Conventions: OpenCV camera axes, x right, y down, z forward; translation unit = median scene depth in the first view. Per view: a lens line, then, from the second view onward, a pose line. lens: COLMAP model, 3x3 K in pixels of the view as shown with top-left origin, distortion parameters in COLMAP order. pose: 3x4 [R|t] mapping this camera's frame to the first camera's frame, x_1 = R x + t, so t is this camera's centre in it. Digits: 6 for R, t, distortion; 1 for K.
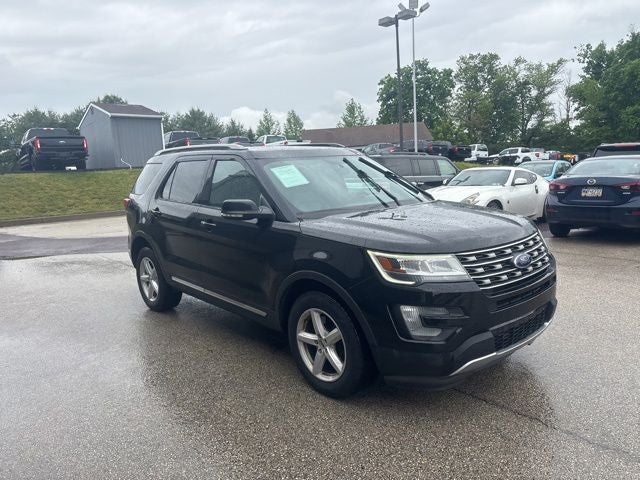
lens RADIAL K [[483.7, 0, 320.9], [0, 483.7, 237.0], [0, 0, 1]] dist [0.050705, -0.049640]
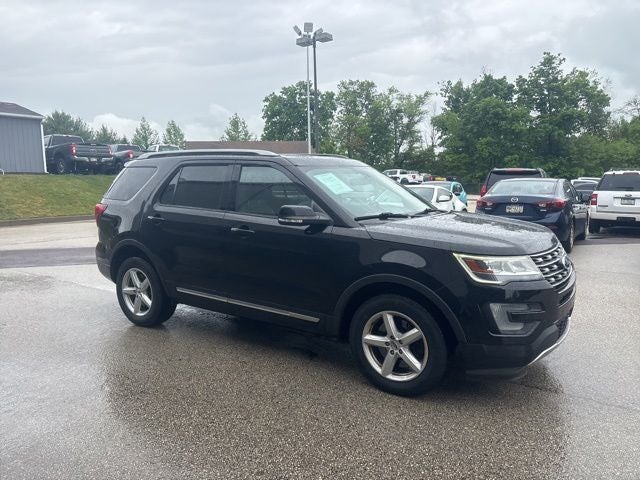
lens RADIAL K [[483.7, 0, 323.6], [0, 483.7, 237.2], [0, 0, 1]] dist [0.050705, -0.049640]
pose [[0.966701, 0.004851, 0.255862, -0.040677], [0.003345, 0.999495, -0.031591, 0.002259], [-0.255887, 0.031395, 0.966197, 0.003094]]
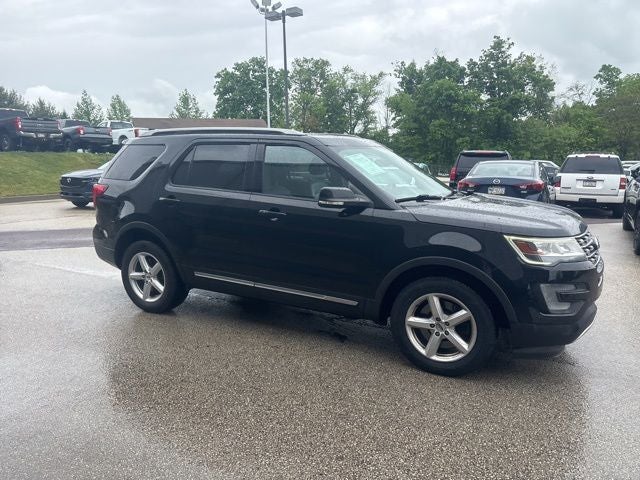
lens RADIAL K [[483.7, 0, 323.6], [0, 483.7, 241.0], [0, 0, 1]] dist [0.050705, -0.049640]
pose [[0.936228, -0.014091, 0.351112, -0.059181], [0.008812, 0.999823, 0.016628, 0.001652], [-0.351284, -0.012474, 0.936186, 0.011120]]
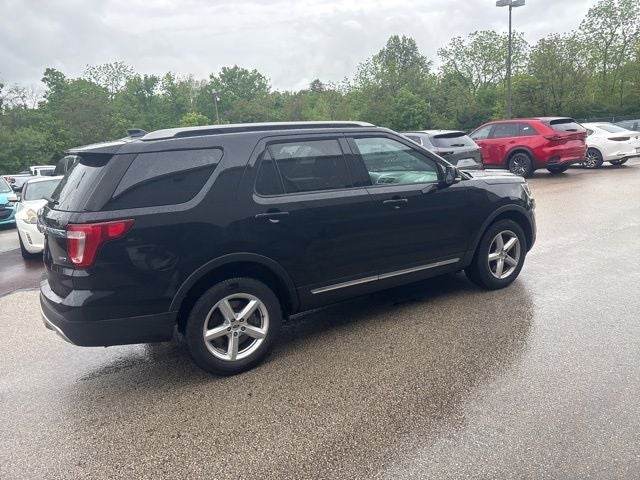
lens RADIAL K [[483.7, 0, 327.2], [0, 483.7, 247.7], [0, 0, 1]] dist [0.050705, -0.049640]
pose [[0.173359, -0.185242, 0.967281, -0.153738], [0.215476, 0.965490, 0.146281, -0.013697], [-0.960998, 0.183067, 0.207292, 0.119590]]
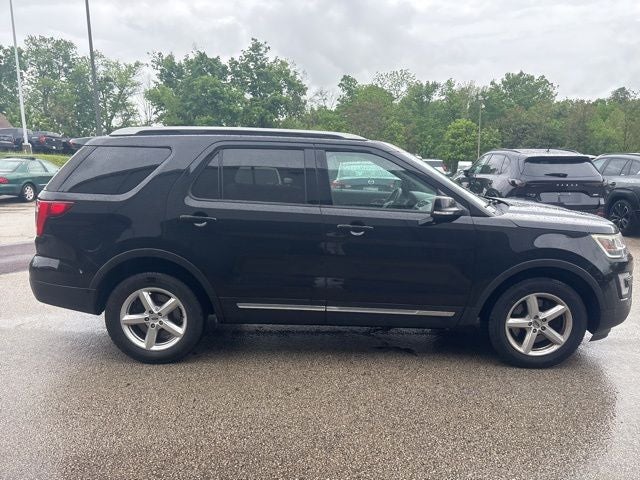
lens RADIAL K [[483.7, 0, 323.7], [0, 483.7, 244.2], [0, 0, 1]] dist [0.050705, -0.049640]
pose [[0.661948, -0.087006, 0.744483, -0.113160], [0.074129, 0.995970, 0.050485, -0.005415], [-0.745875, 0.021770, 0.665730, 0.060936]]
